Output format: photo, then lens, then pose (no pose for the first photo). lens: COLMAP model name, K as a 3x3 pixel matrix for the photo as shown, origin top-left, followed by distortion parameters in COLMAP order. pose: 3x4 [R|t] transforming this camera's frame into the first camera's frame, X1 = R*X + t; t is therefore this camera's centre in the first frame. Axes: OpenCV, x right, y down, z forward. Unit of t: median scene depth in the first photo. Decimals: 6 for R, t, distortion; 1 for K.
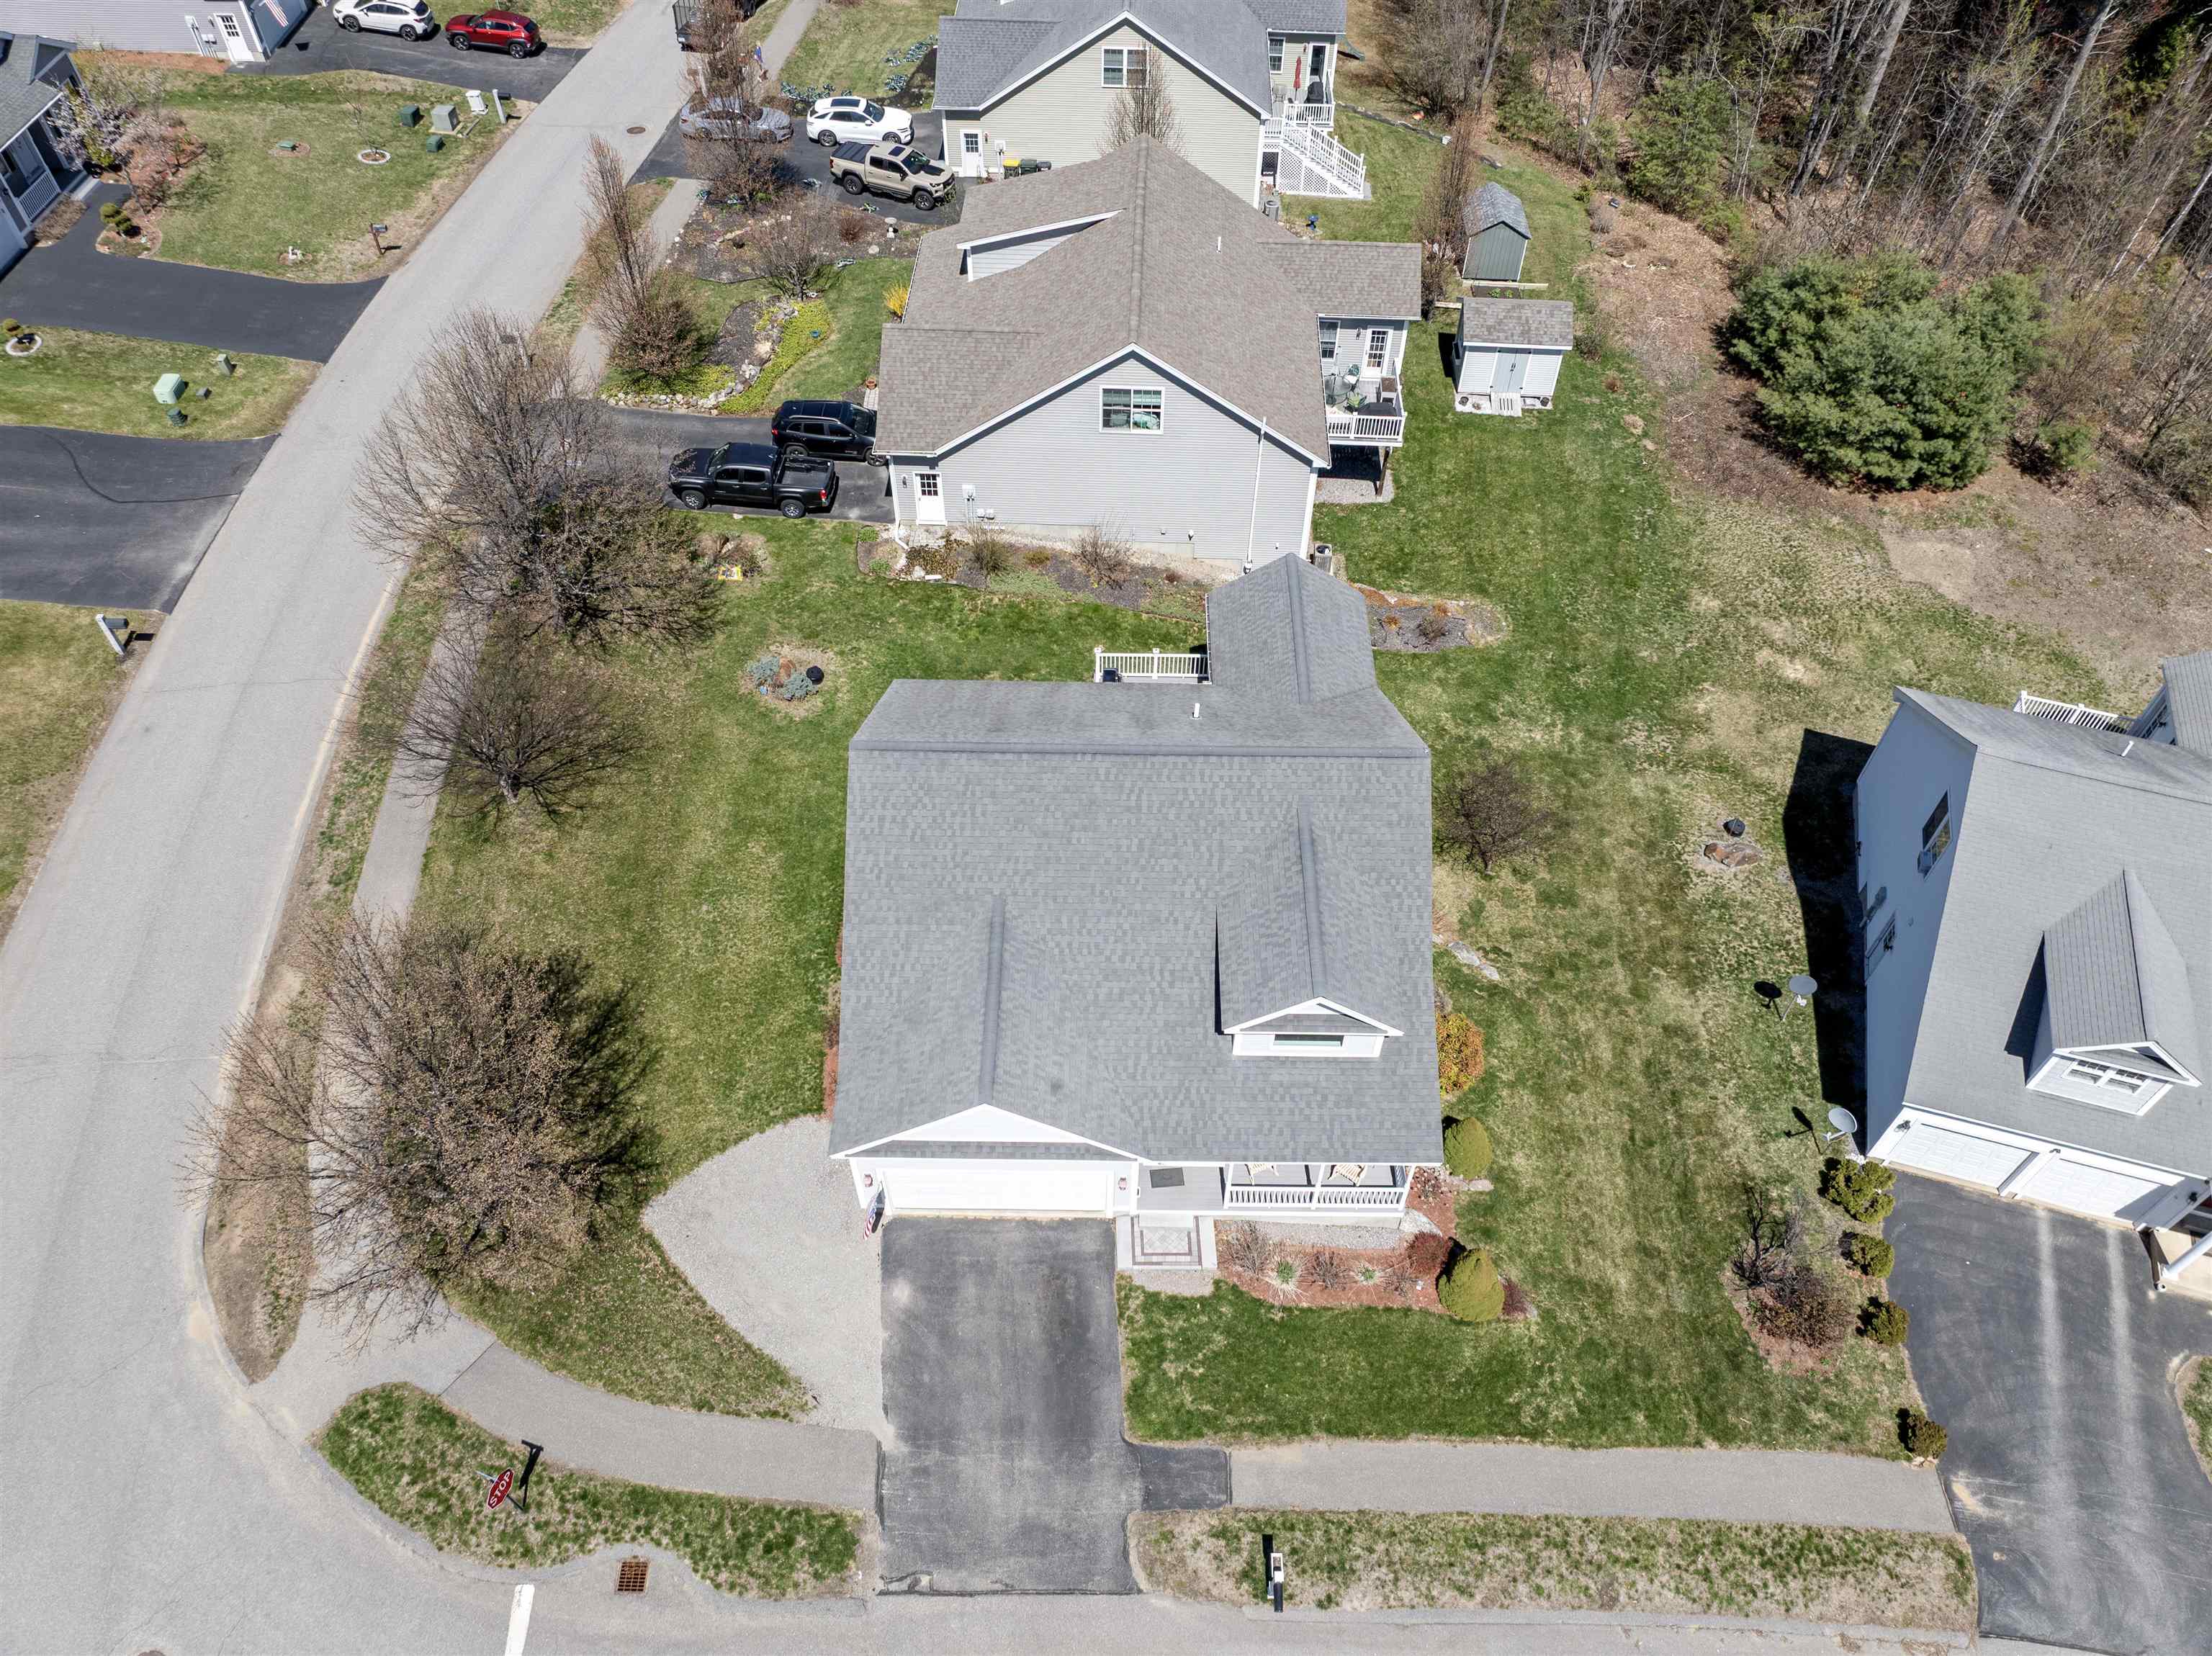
lens RADIAL K [[1532.6, 0, 1106.0], [0, 1532.6, 828.0], [0, 0, 1]] dist [-0.047096, -0.005507]
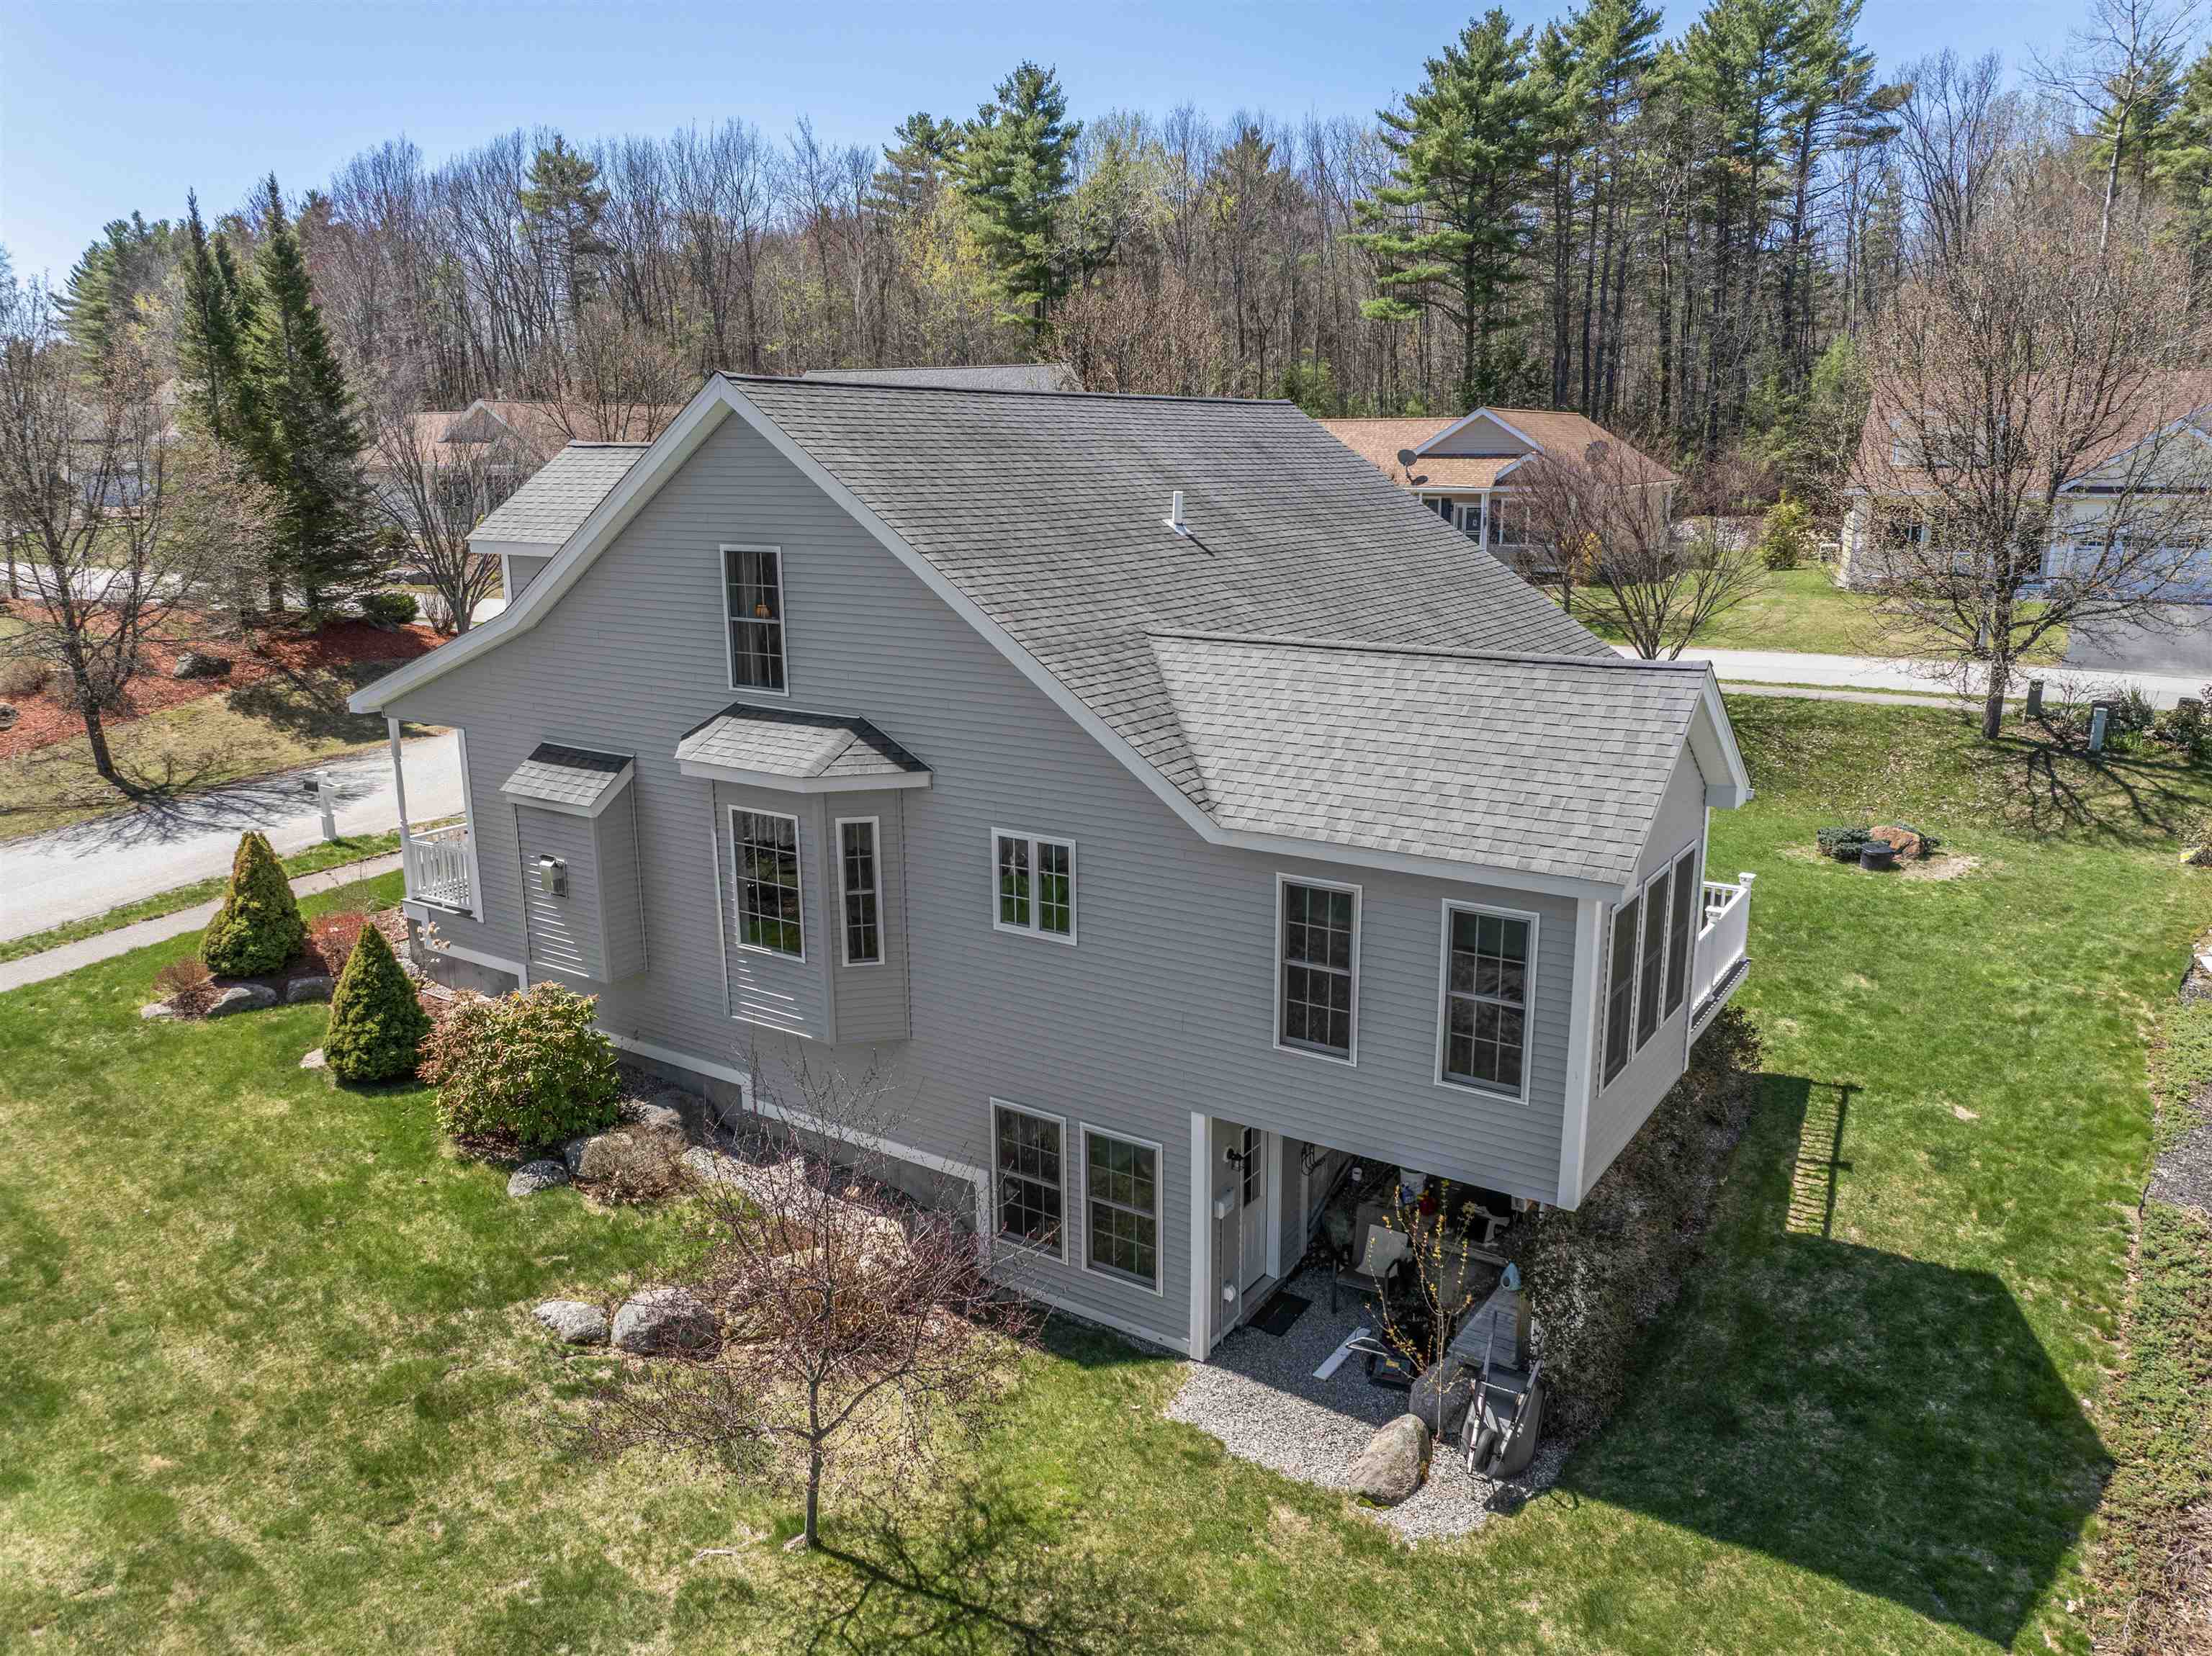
lens RADIAL K [[1578.7, 0, 1109.1], [0, 1578.7, 814.4], [0, 0, 1]] dist [-0.047313, 0.009758]
pose [[-0.545775, 0.185717, -0.817092, 0.611144], [-0.643301, 0.531975, 0.550605, -0.348309], [0.536929, 0.826143, -0.170867, 1.344079]]
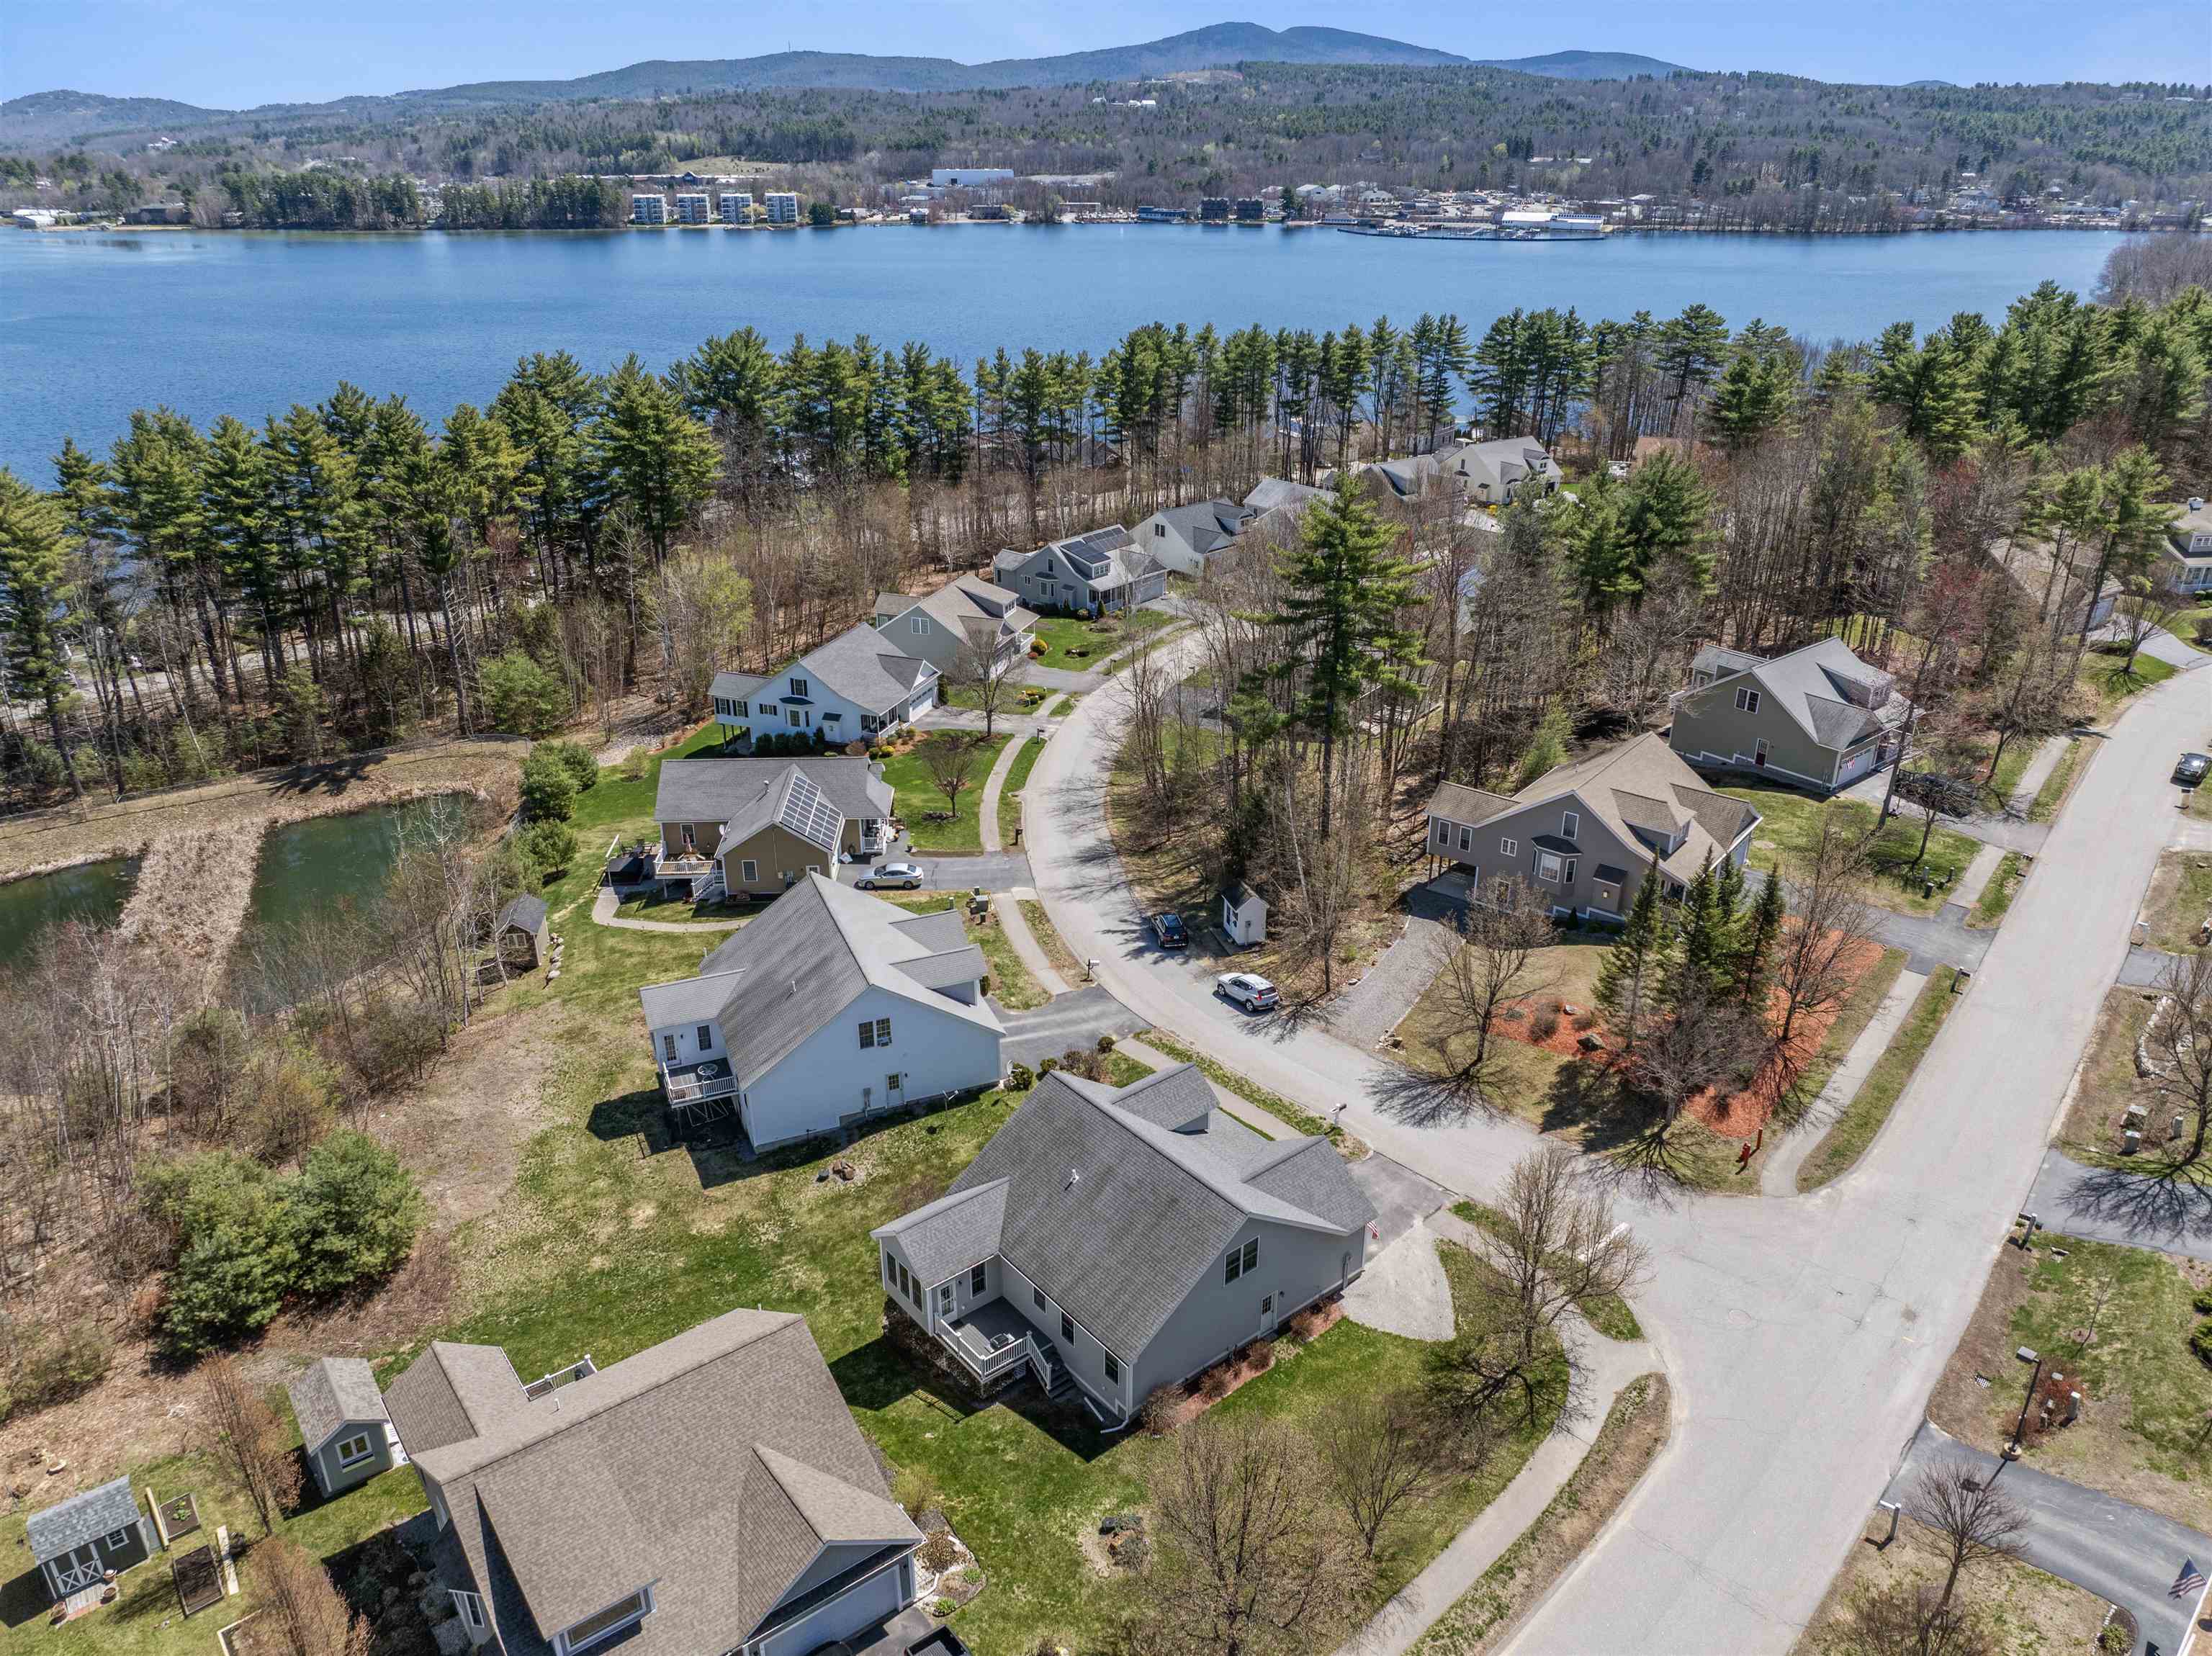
lens RADIAL K [[1539.4, 0, 1108.6], [0, 1539.4, 821.7], [0, 0, 1]] dist [-0.062752, 0.031438]
pose [[-0.640984, -0.320039, 0.697649, -1.235527], [0.587614, 0.380154, 0.714278, -1.699884], [-0.493811, 0.867789, -0.055612, 0.835881]]
